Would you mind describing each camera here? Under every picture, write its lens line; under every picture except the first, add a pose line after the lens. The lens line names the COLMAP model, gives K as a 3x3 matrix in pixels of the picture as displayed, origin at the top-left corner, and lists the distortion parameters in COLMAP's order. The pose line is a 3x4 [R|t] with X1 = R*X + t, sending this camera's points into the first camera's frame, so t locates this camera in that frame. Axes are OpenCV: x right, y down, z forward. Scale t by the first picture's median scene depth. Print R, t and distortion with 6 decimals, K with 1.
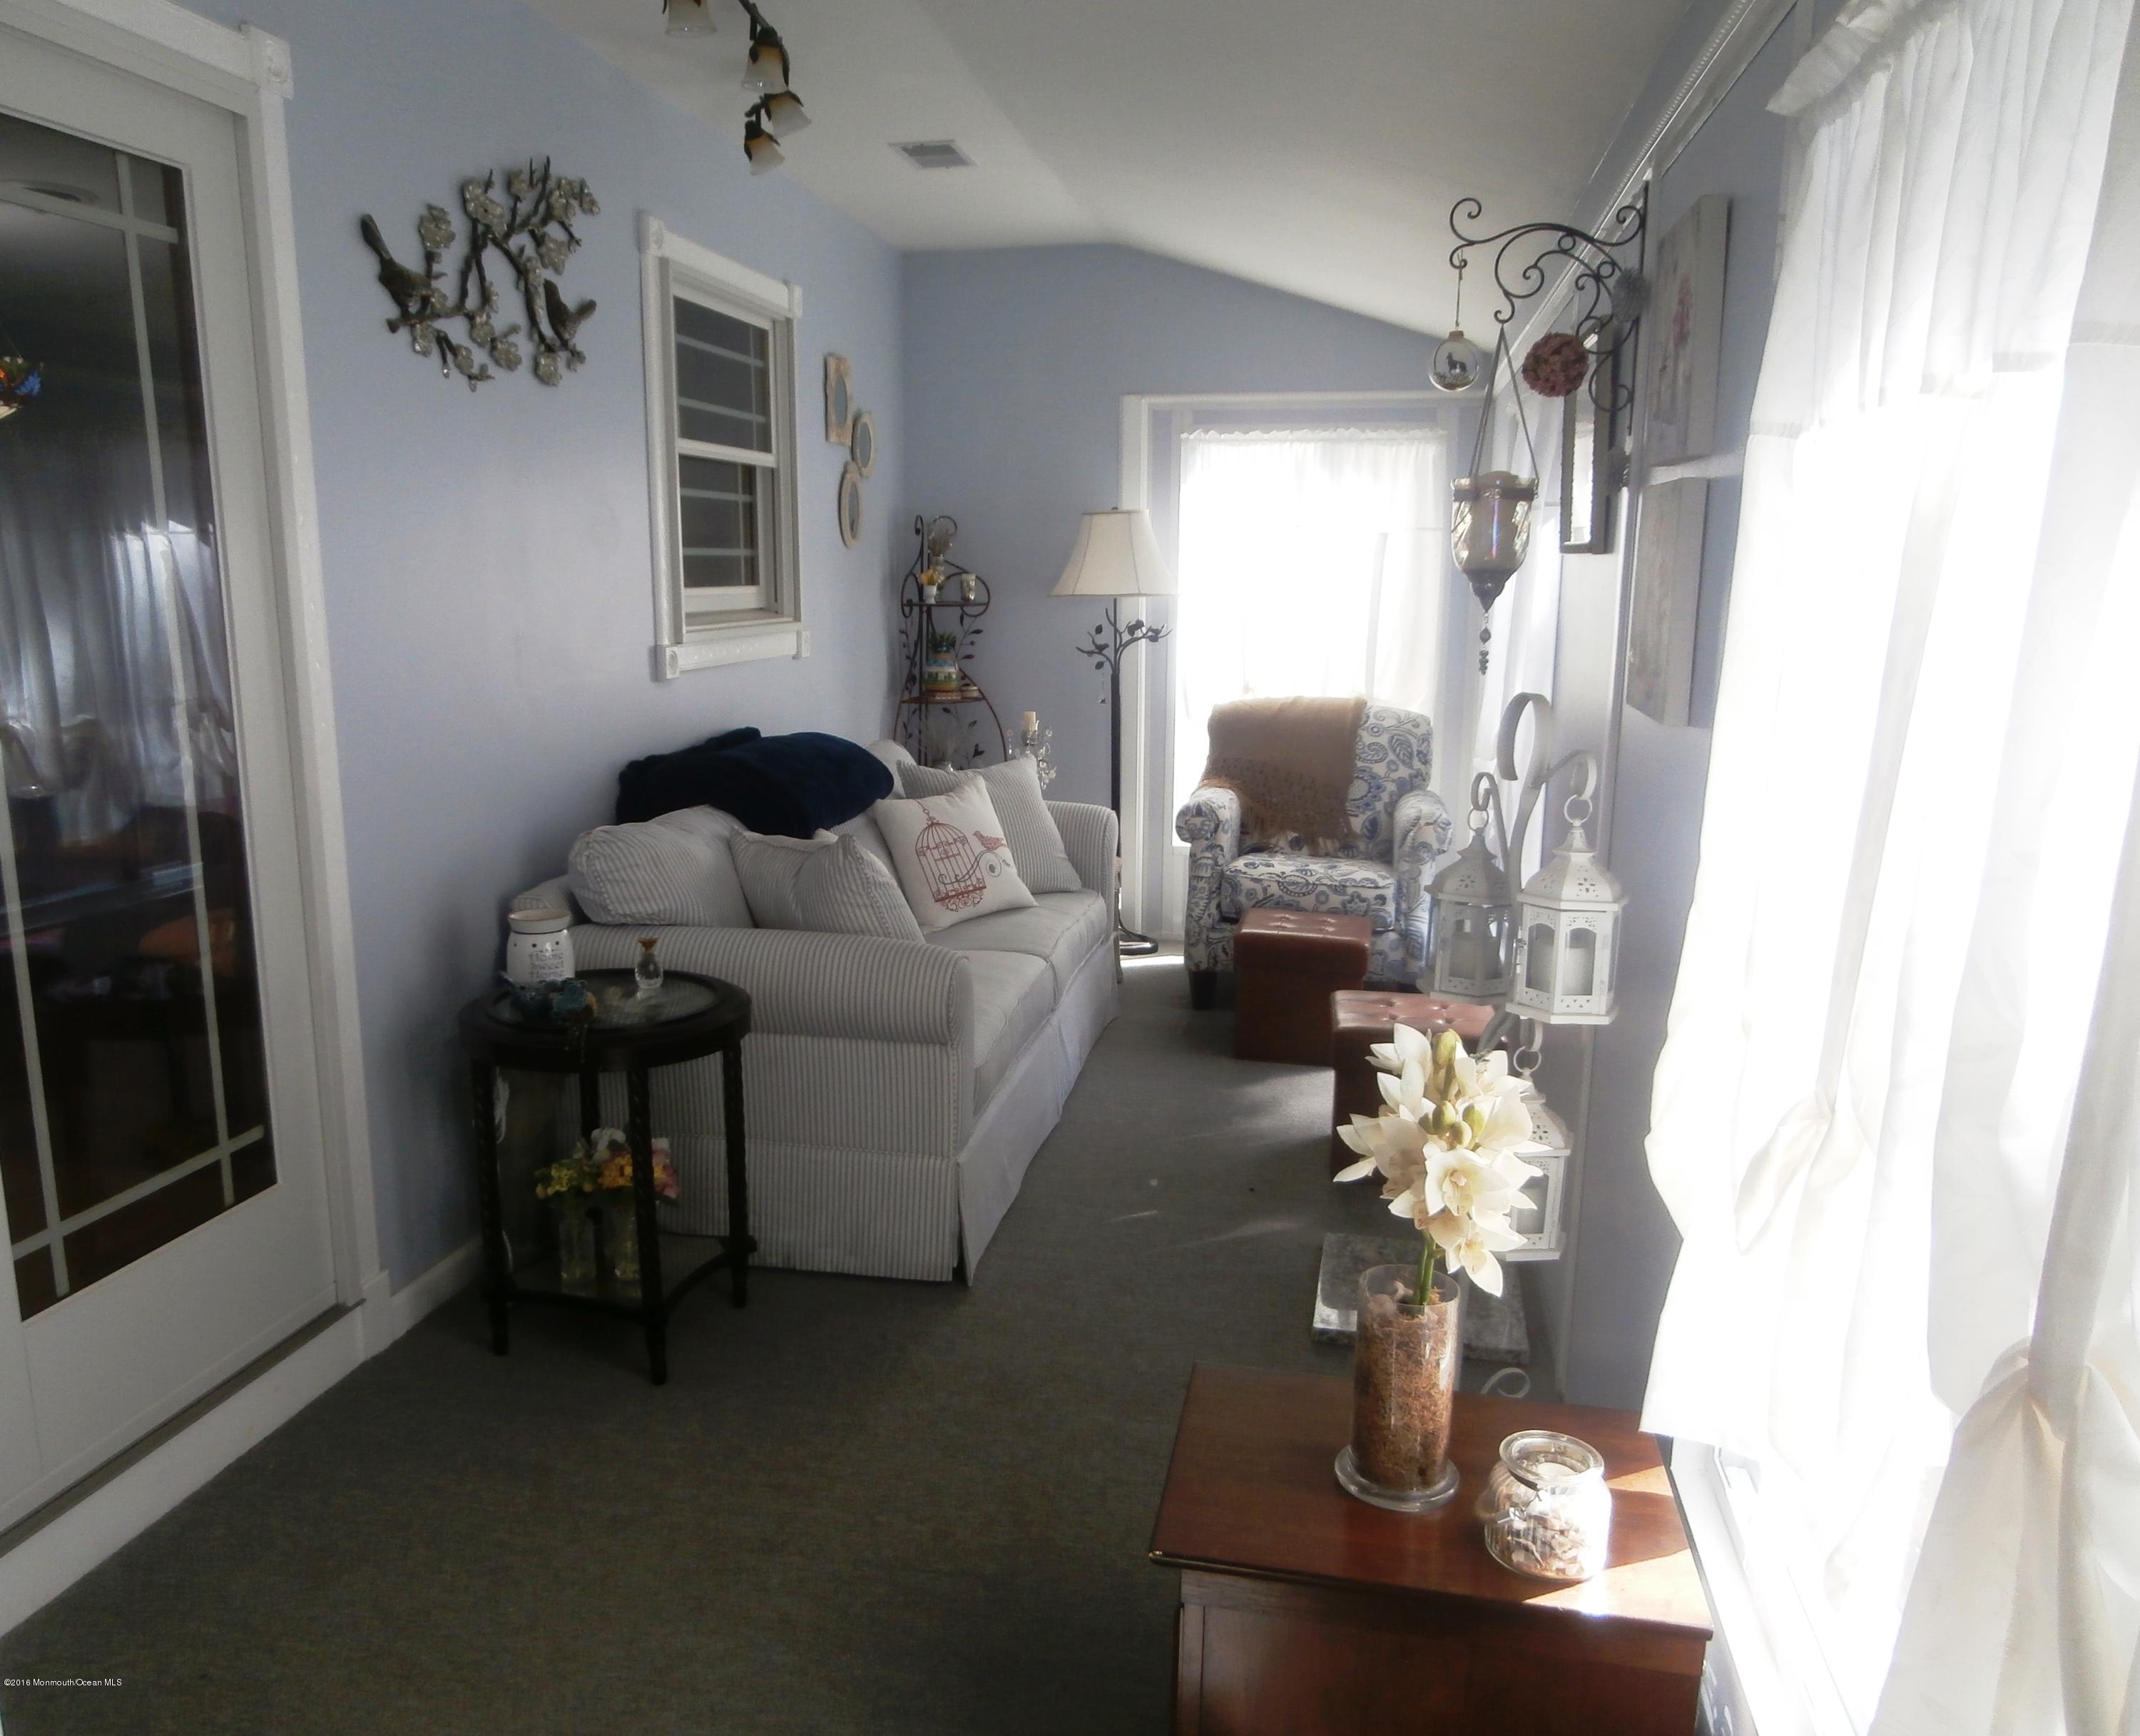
lens RADIAL K [[1669.0, 0, 1066.8], [0, 1669.0, 857.9], [0, 0, 1]] dist [0.000148, 0.005140]
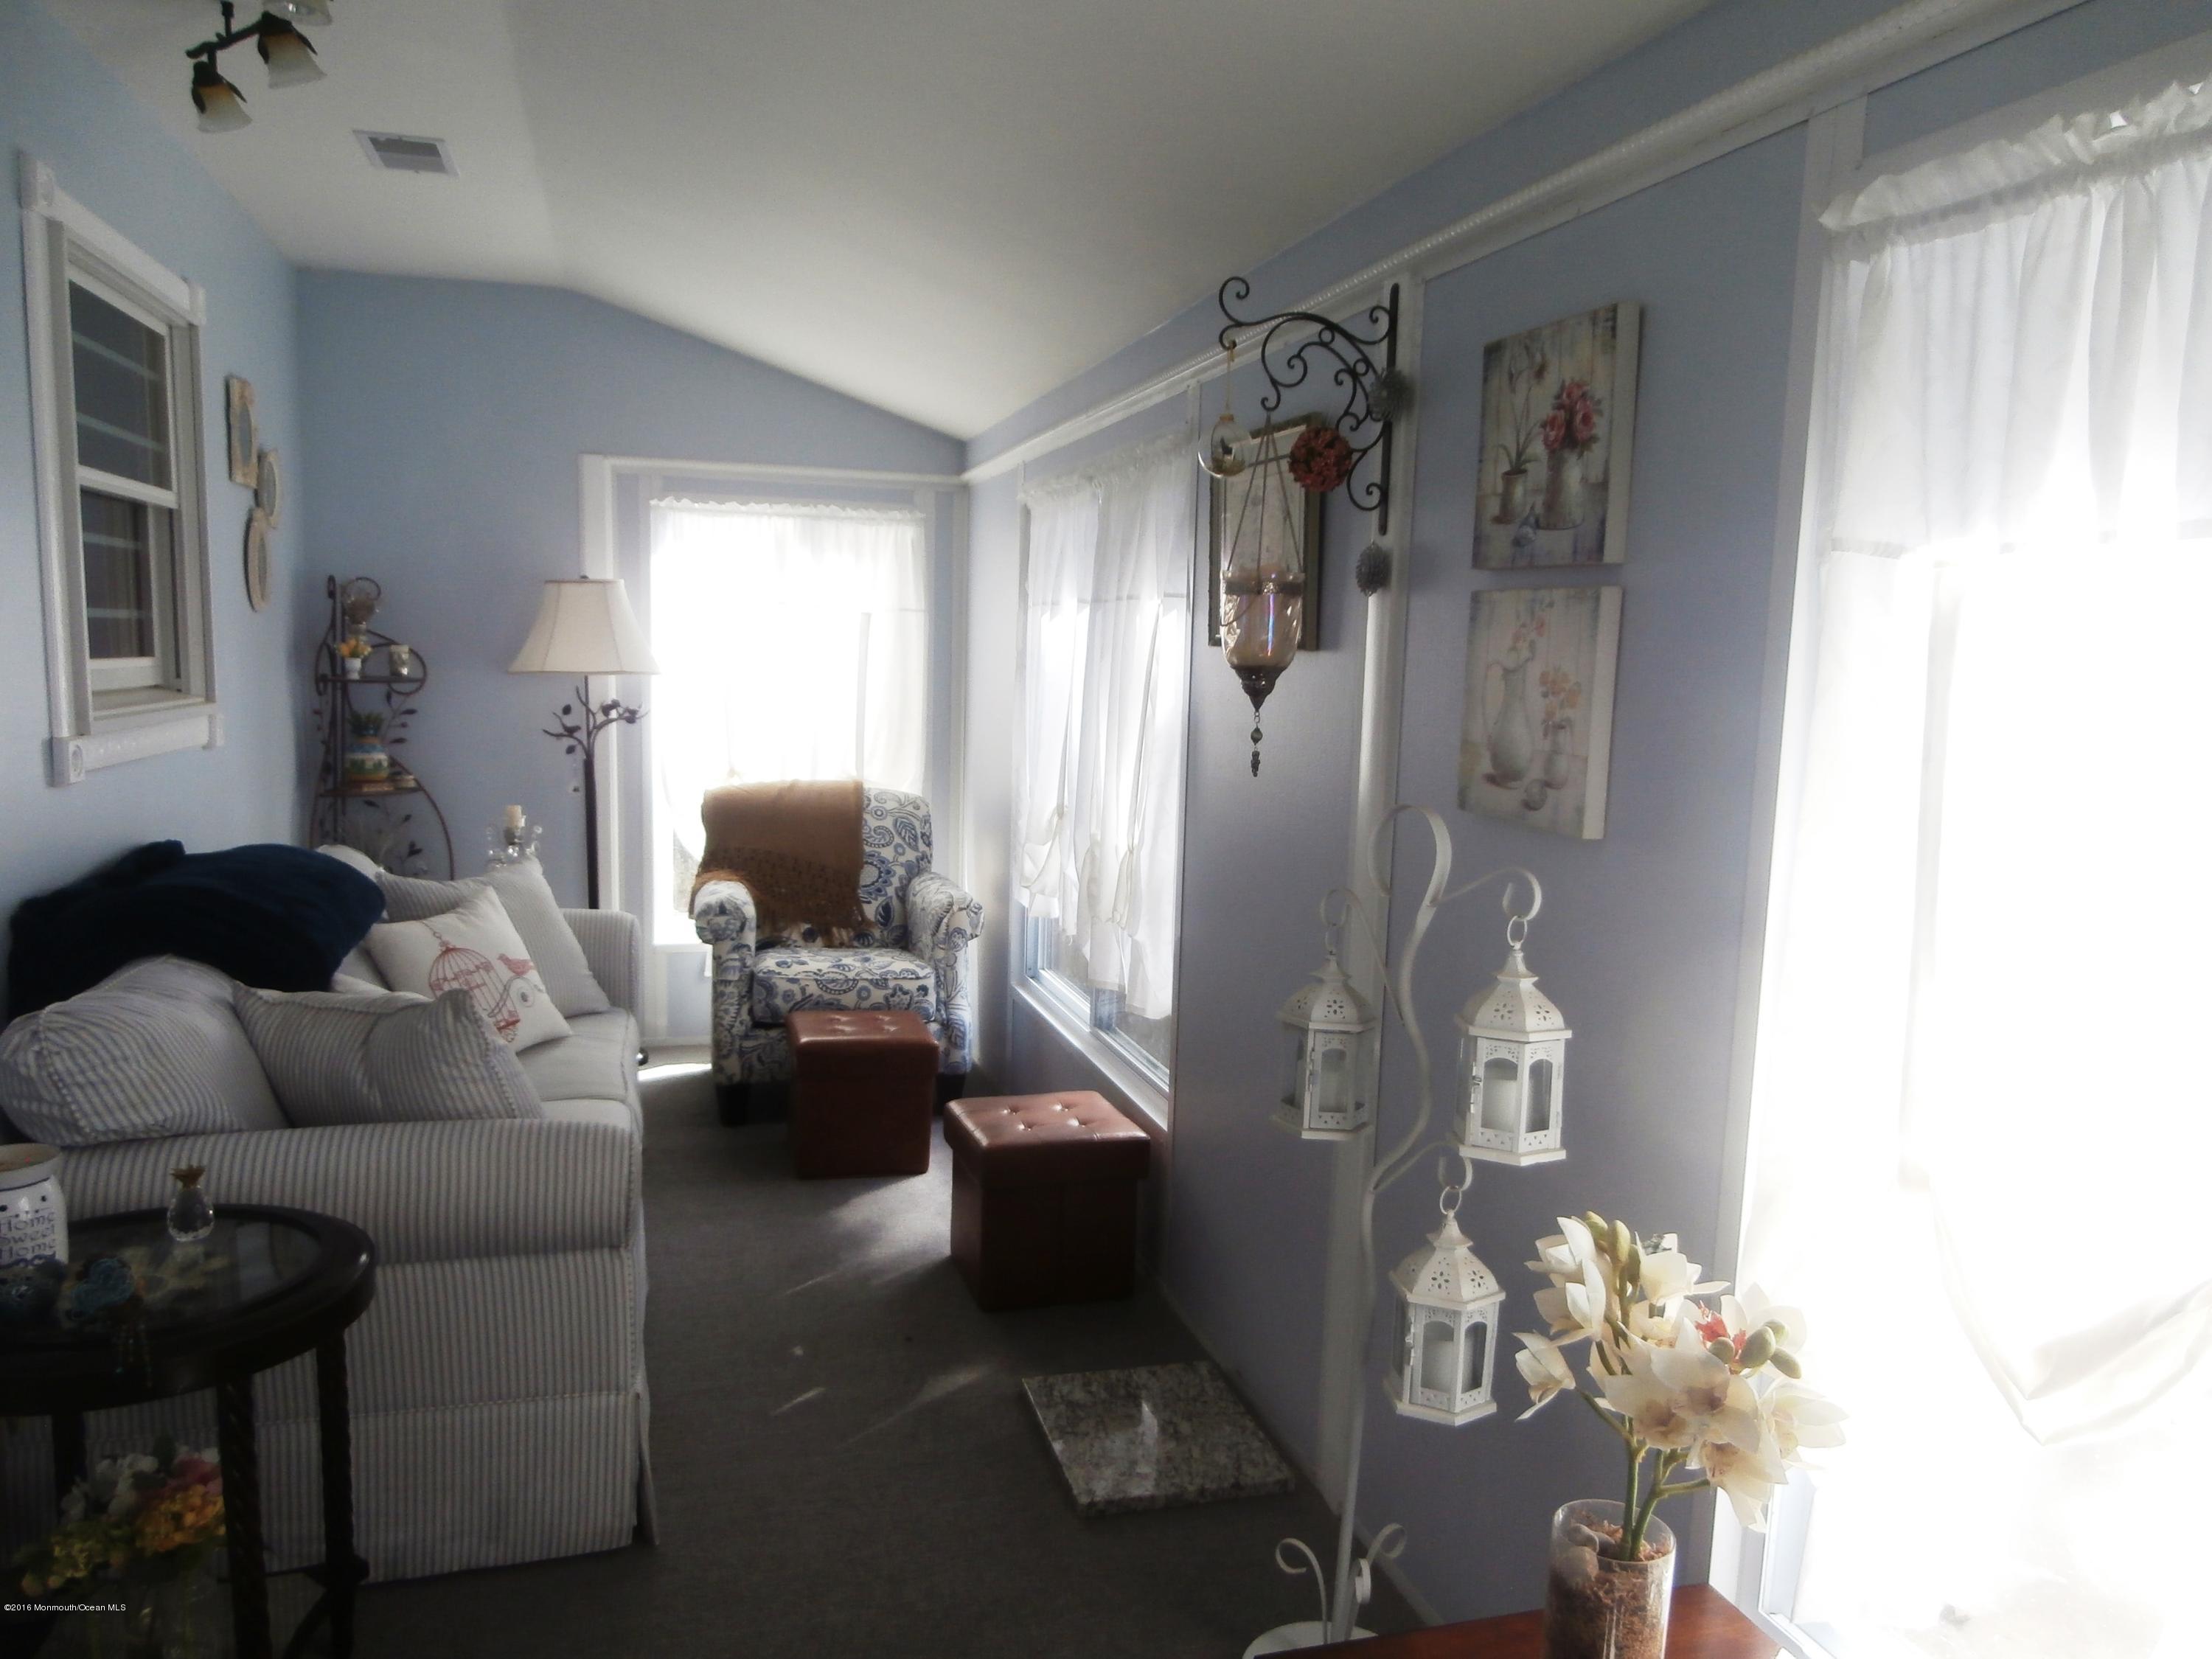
lens RADIAL K [[1547.4, 0, 1122.6], [0, 1547.4, 835.1], [0, 0, 1]] dist [-0.009938, 0.020498]
pose [[0.879126, -0.037423, 0.475118, -0.131282], [0.058859, 0.997806, -0.030316, -0.030468], [-0.472941, 0.054617, 0.879399, 0.148363]]
